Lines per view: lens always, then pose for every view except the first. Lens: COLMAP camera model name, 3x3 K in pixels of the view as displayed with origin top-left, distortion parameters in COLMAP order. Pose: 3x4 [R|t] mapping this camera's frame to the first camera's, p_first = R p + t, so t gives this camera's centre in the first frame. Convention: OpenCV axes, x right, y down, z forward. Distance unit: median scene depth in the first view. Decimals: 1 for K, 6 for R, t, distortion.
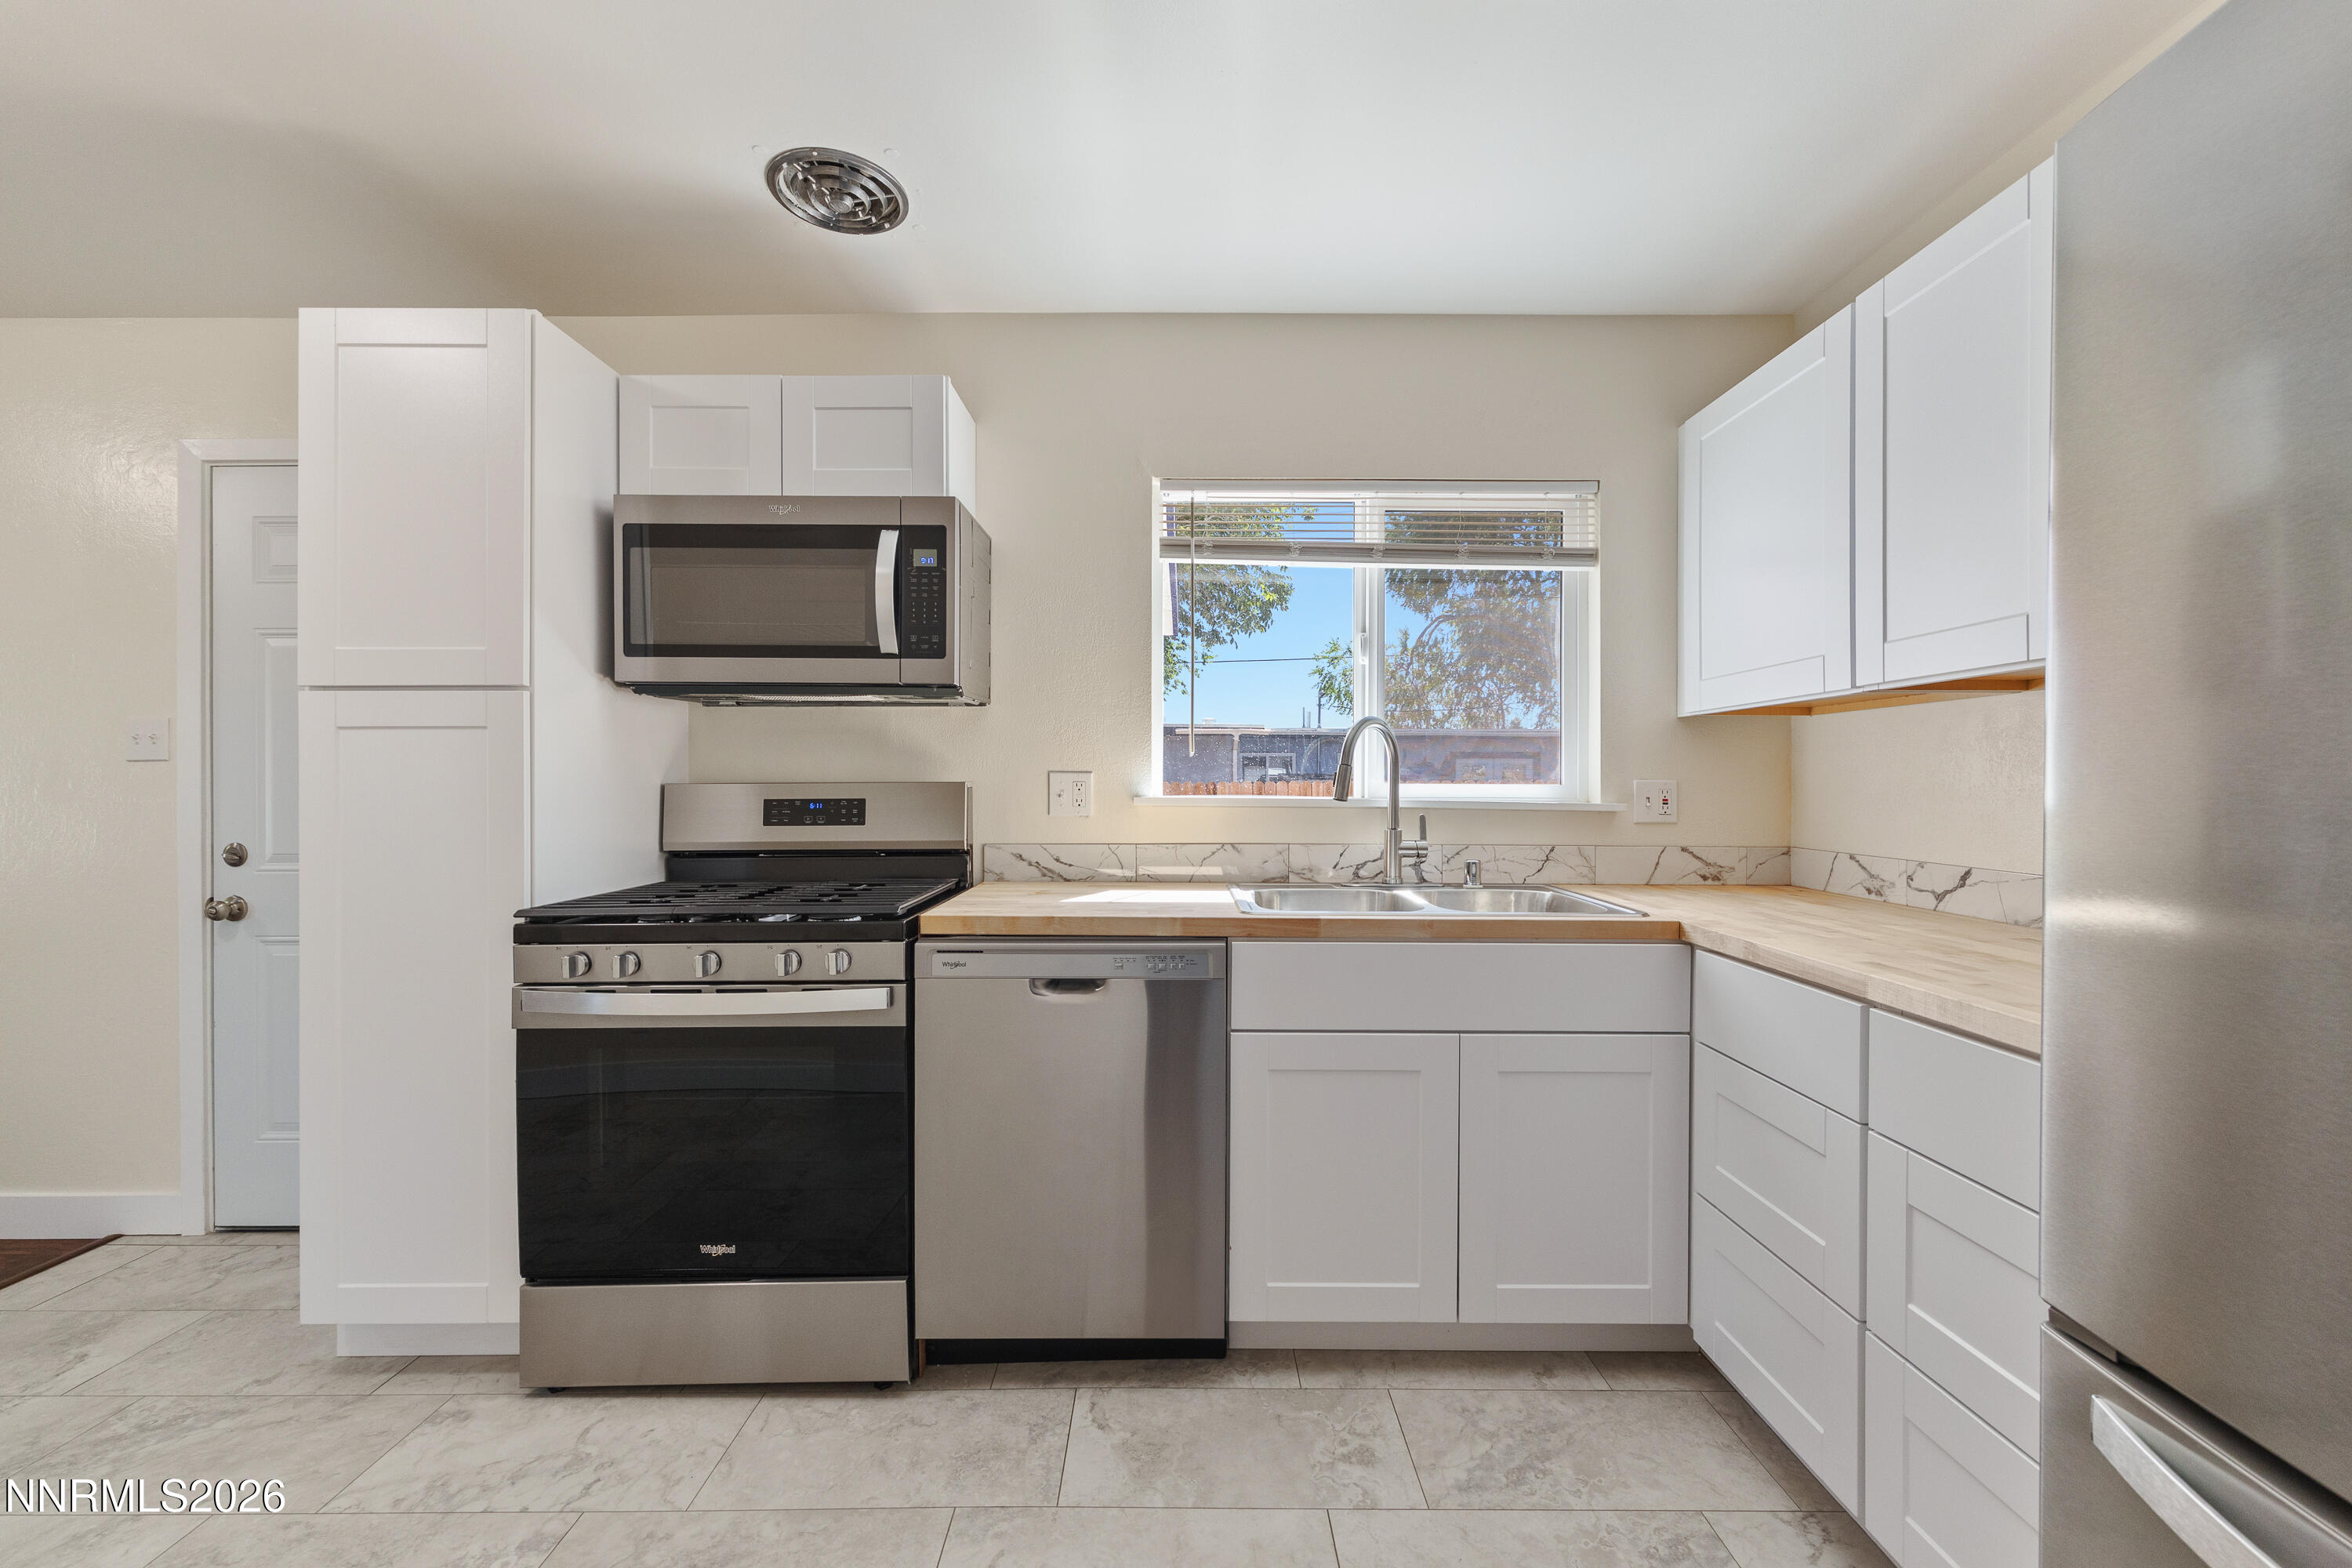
lens RADIAL K [[954.9, 0, 1180.4], [0, 954.9, 793.0], [0, 0, 1]] dist [0.001183, 0.000157]
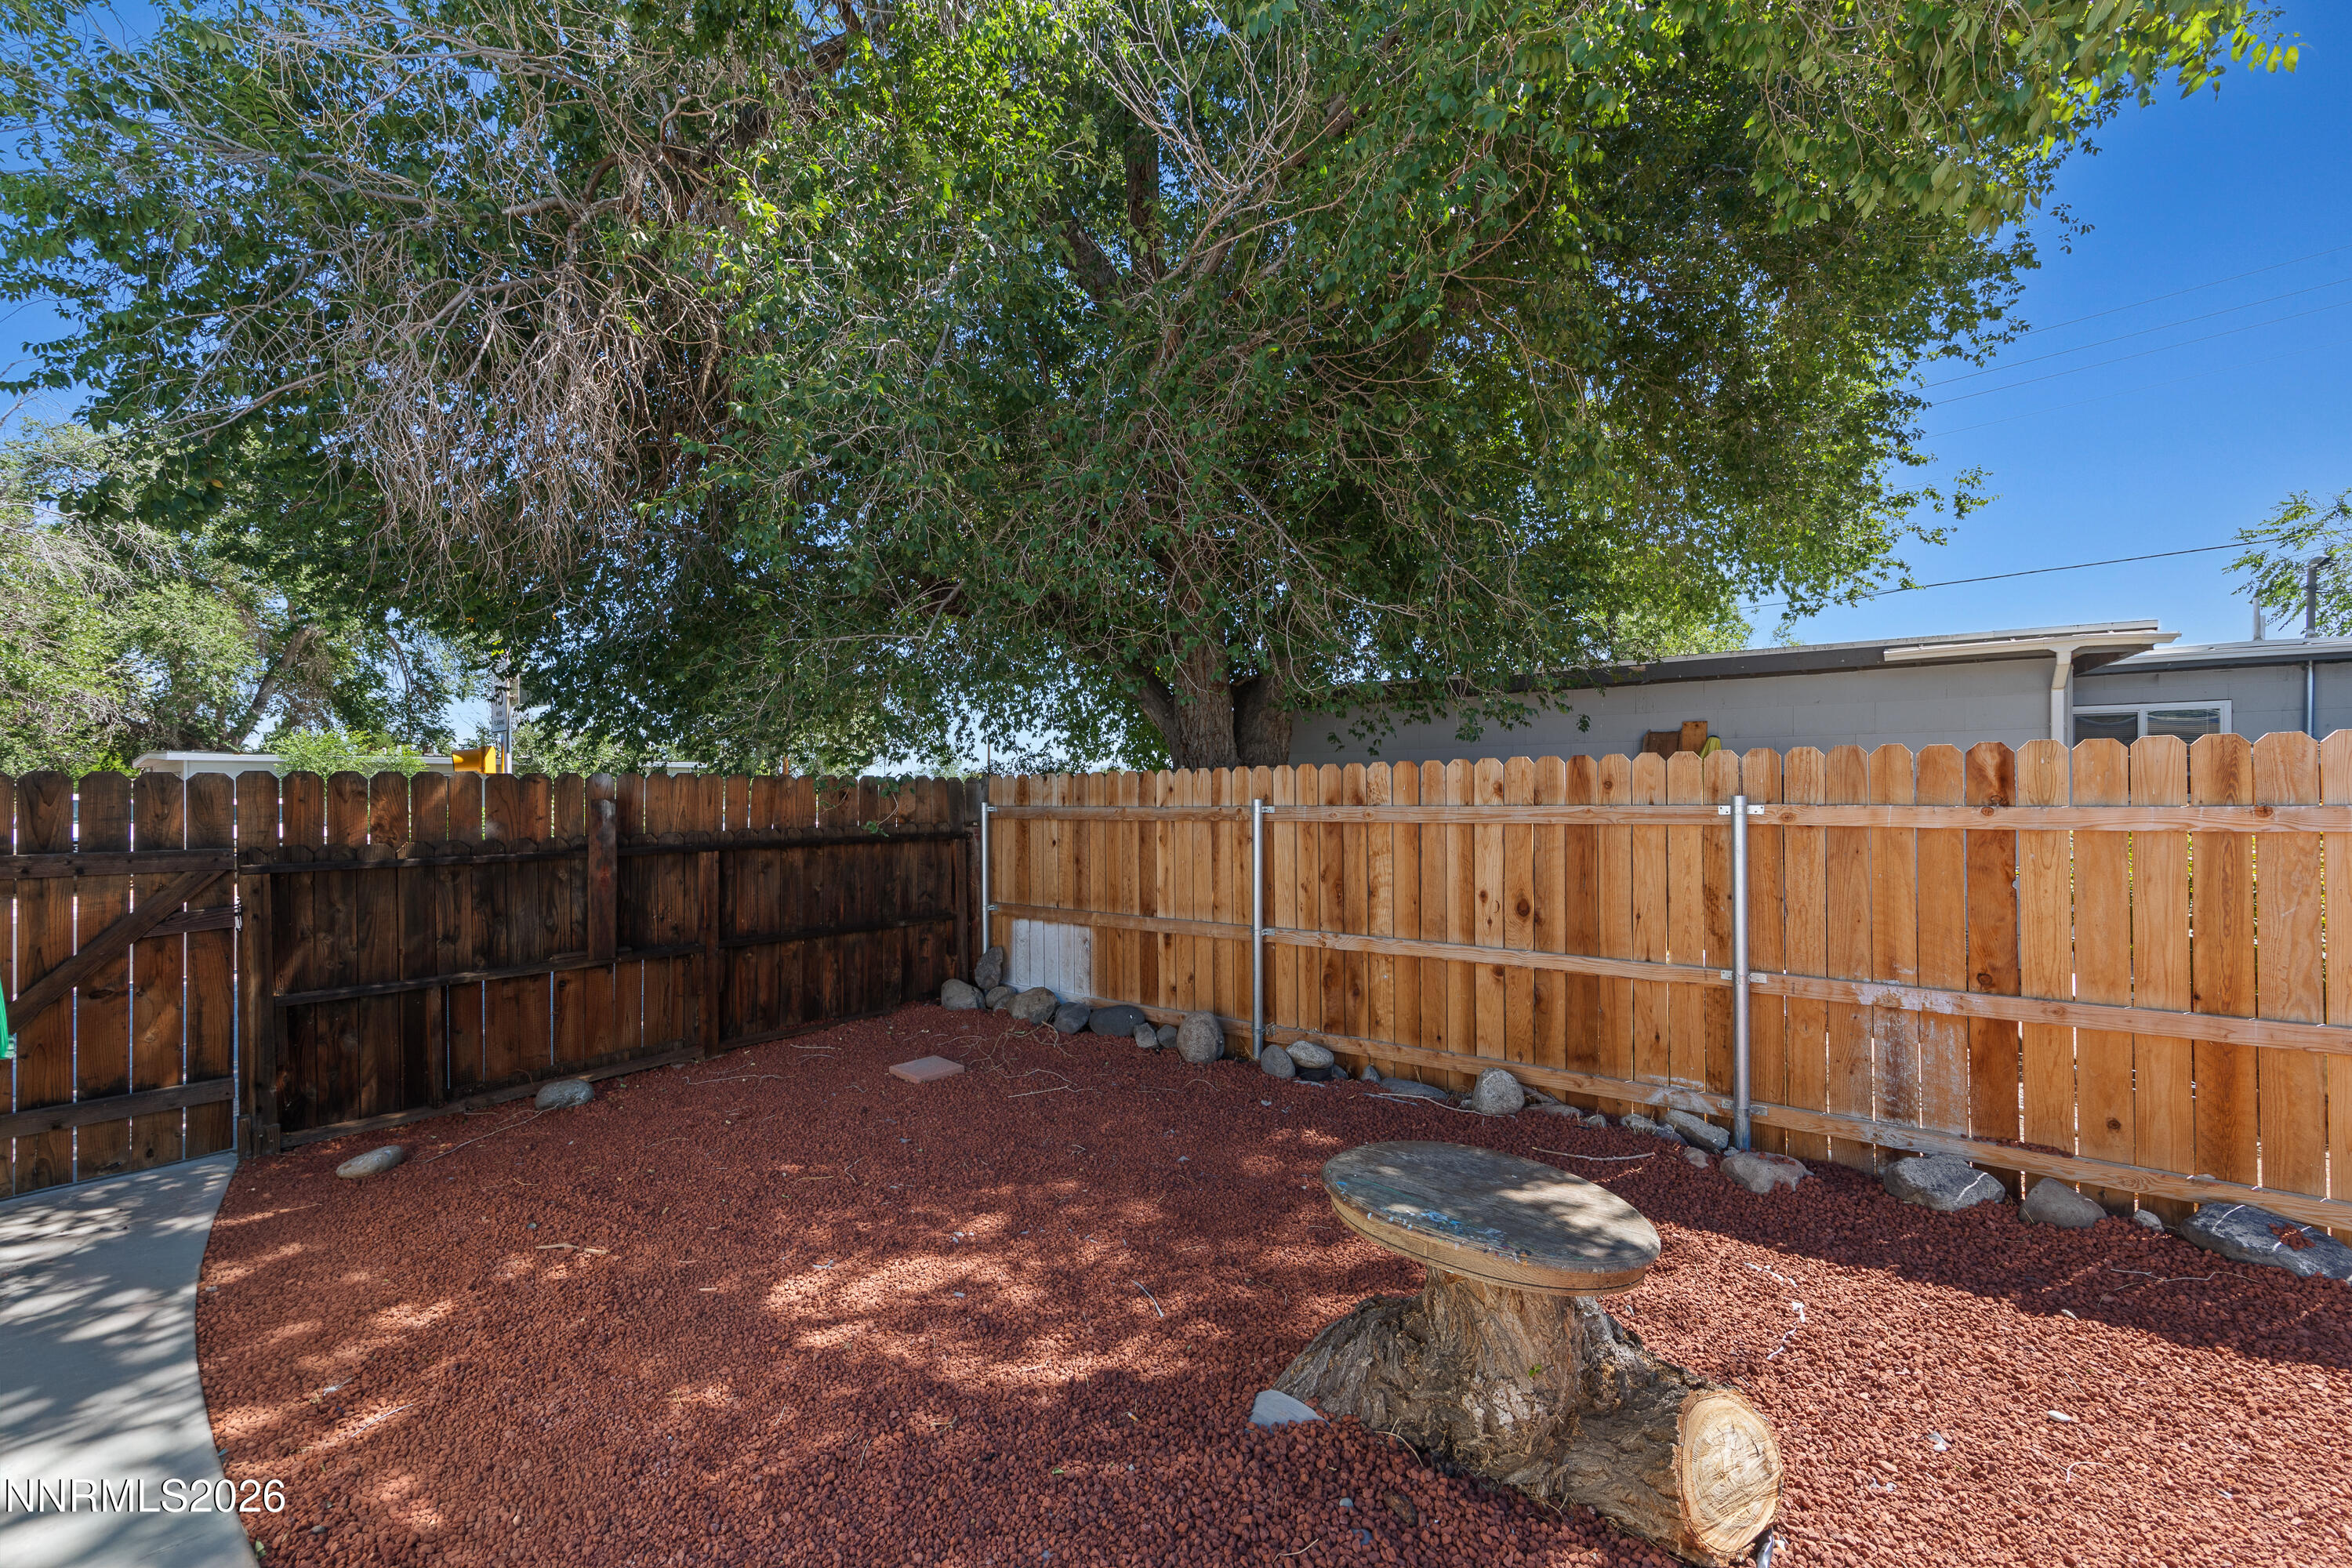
lens RADIAL K [[959.0, 0, 1162.4], [0, 959.0, 792.9], [0, 0, 1]] dist [-0.000437, -0.000102]
pose [[0.781324, -0.007472, -0.624080, 0.008821], [0.001841, 0.999952, -0.009668, 0.003755], [0.624122, 0.006405, 0.781300, 0.321958]]
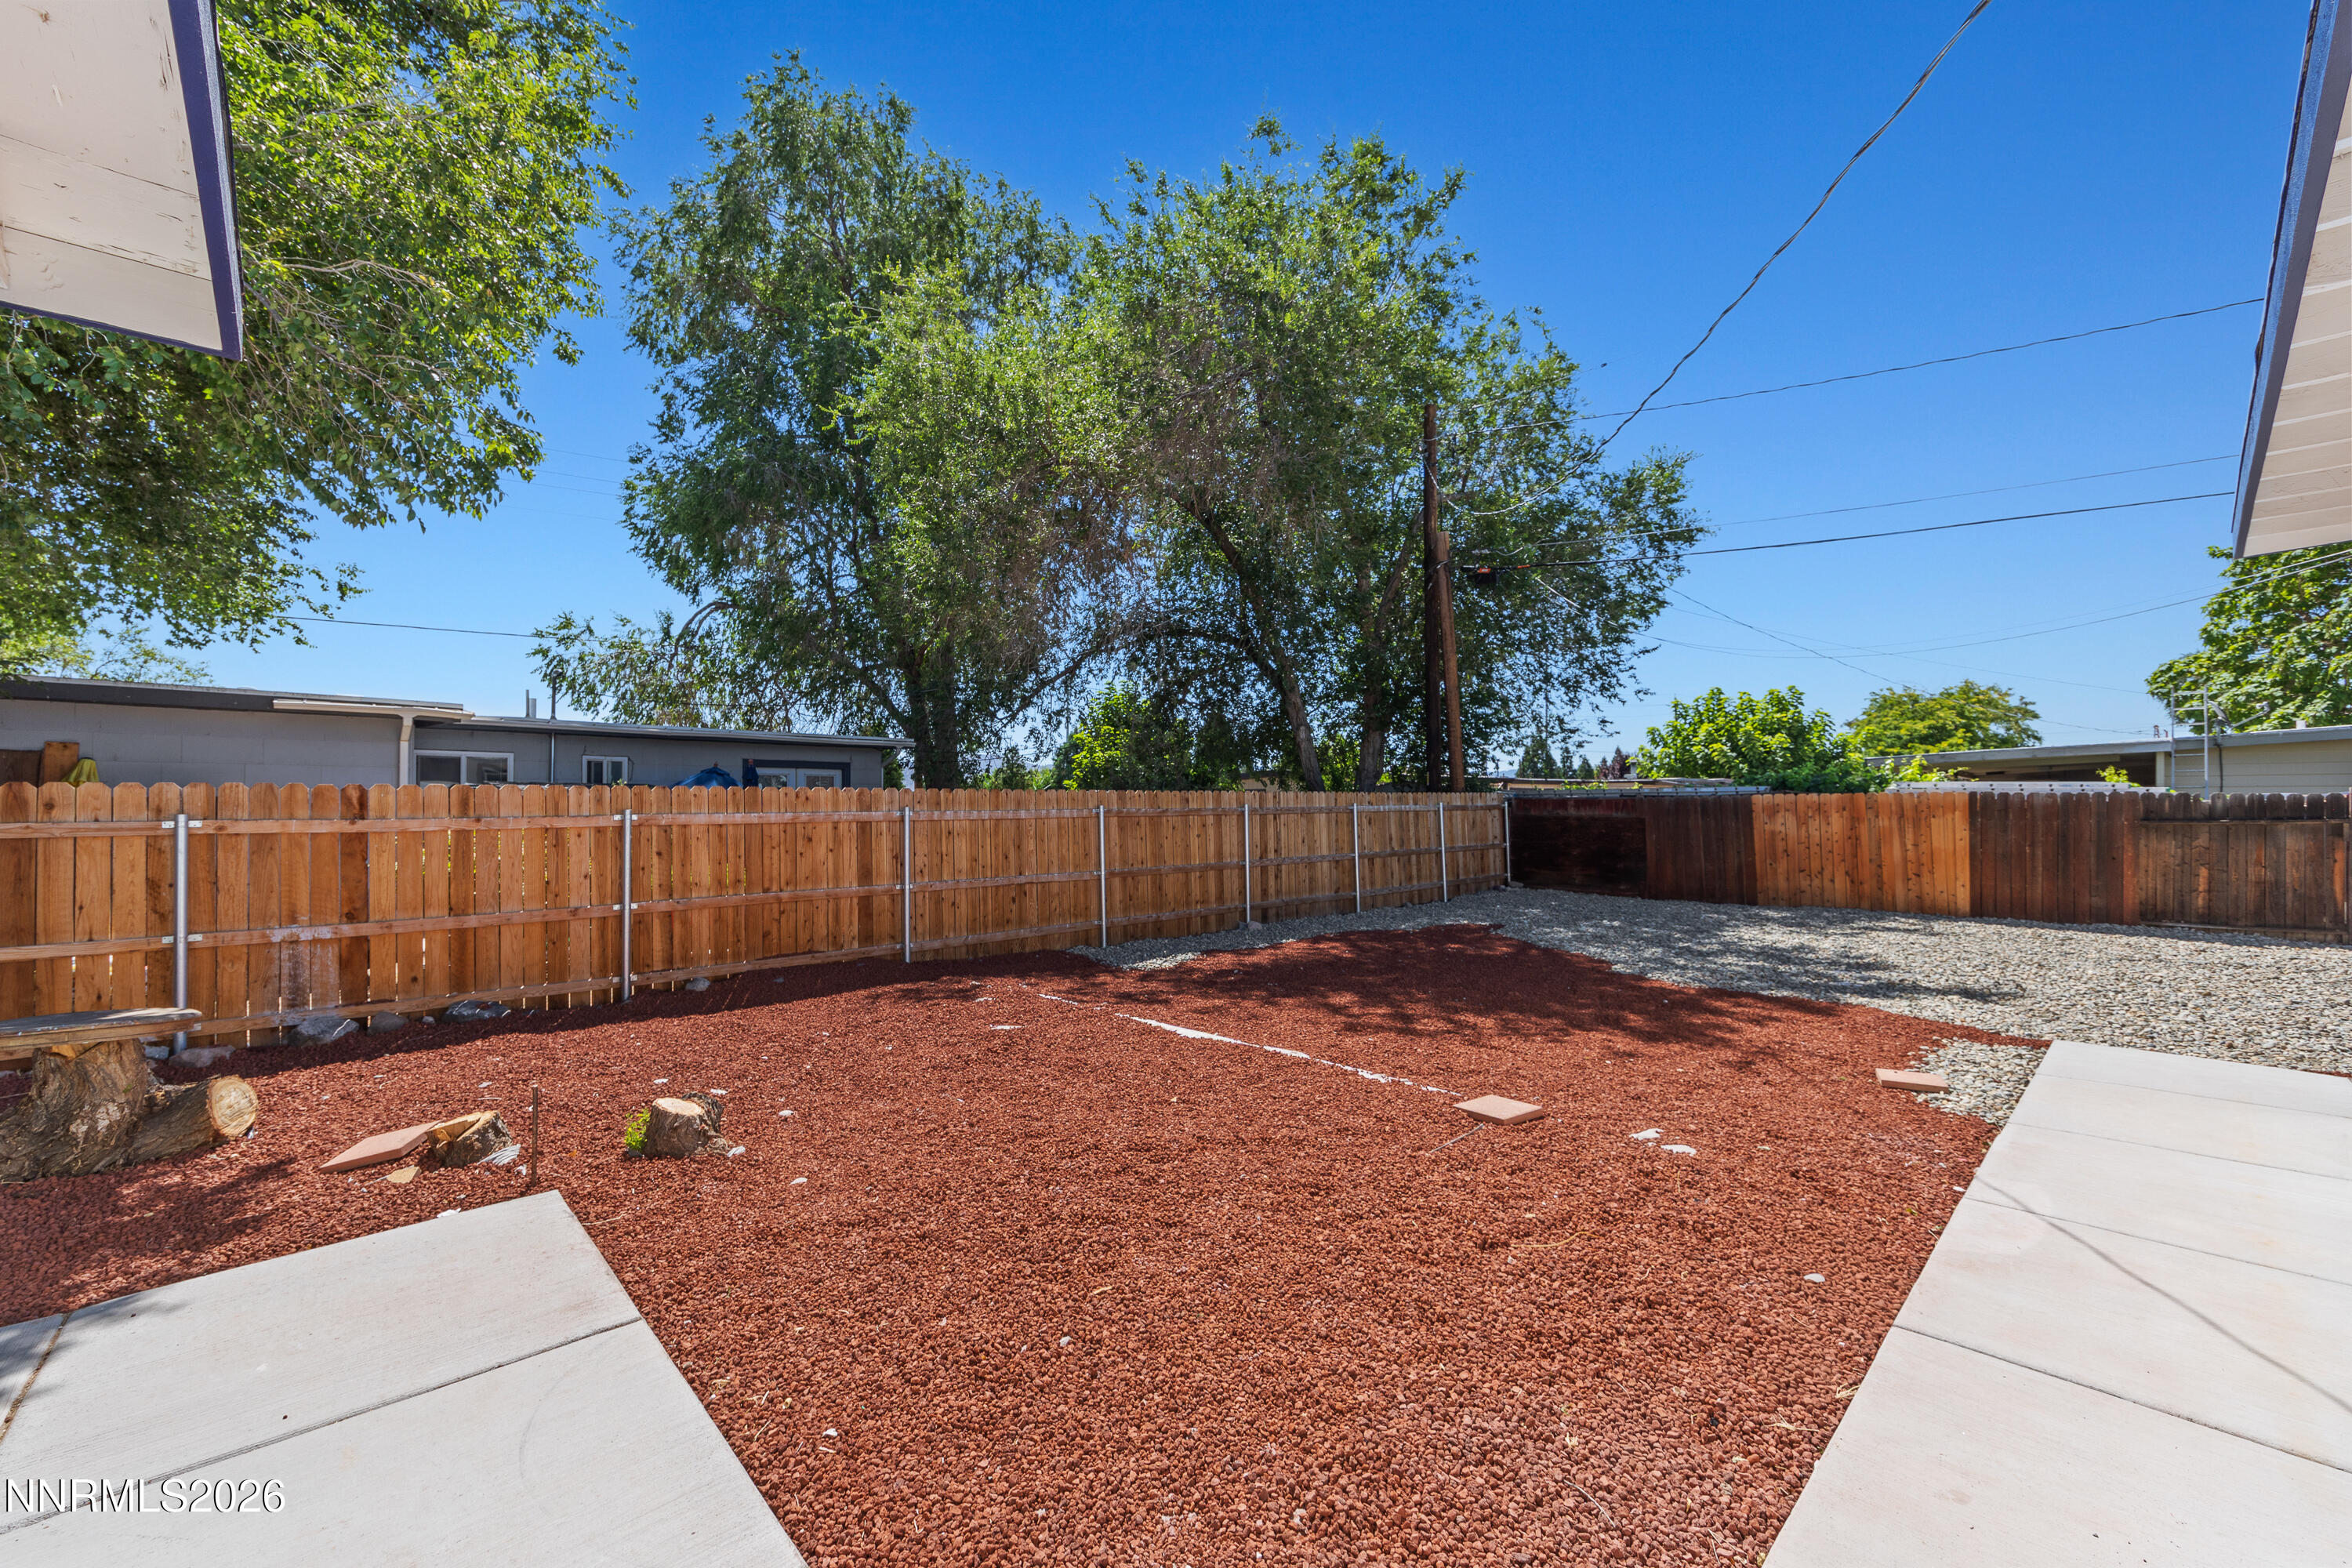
lens RADIAL K [[954.9, 0, 1180.4], [0, 954.9, 793.0], [0, 0, 1]] dist [0.001183, 0.000157]
pose [[0.734348, 0.003998, 0.678762, 0.004132], [0.010965, 0.999782, -0.017751, 0.004551], [-0.678685, 0.020478, 0.734144, 0.151468]]
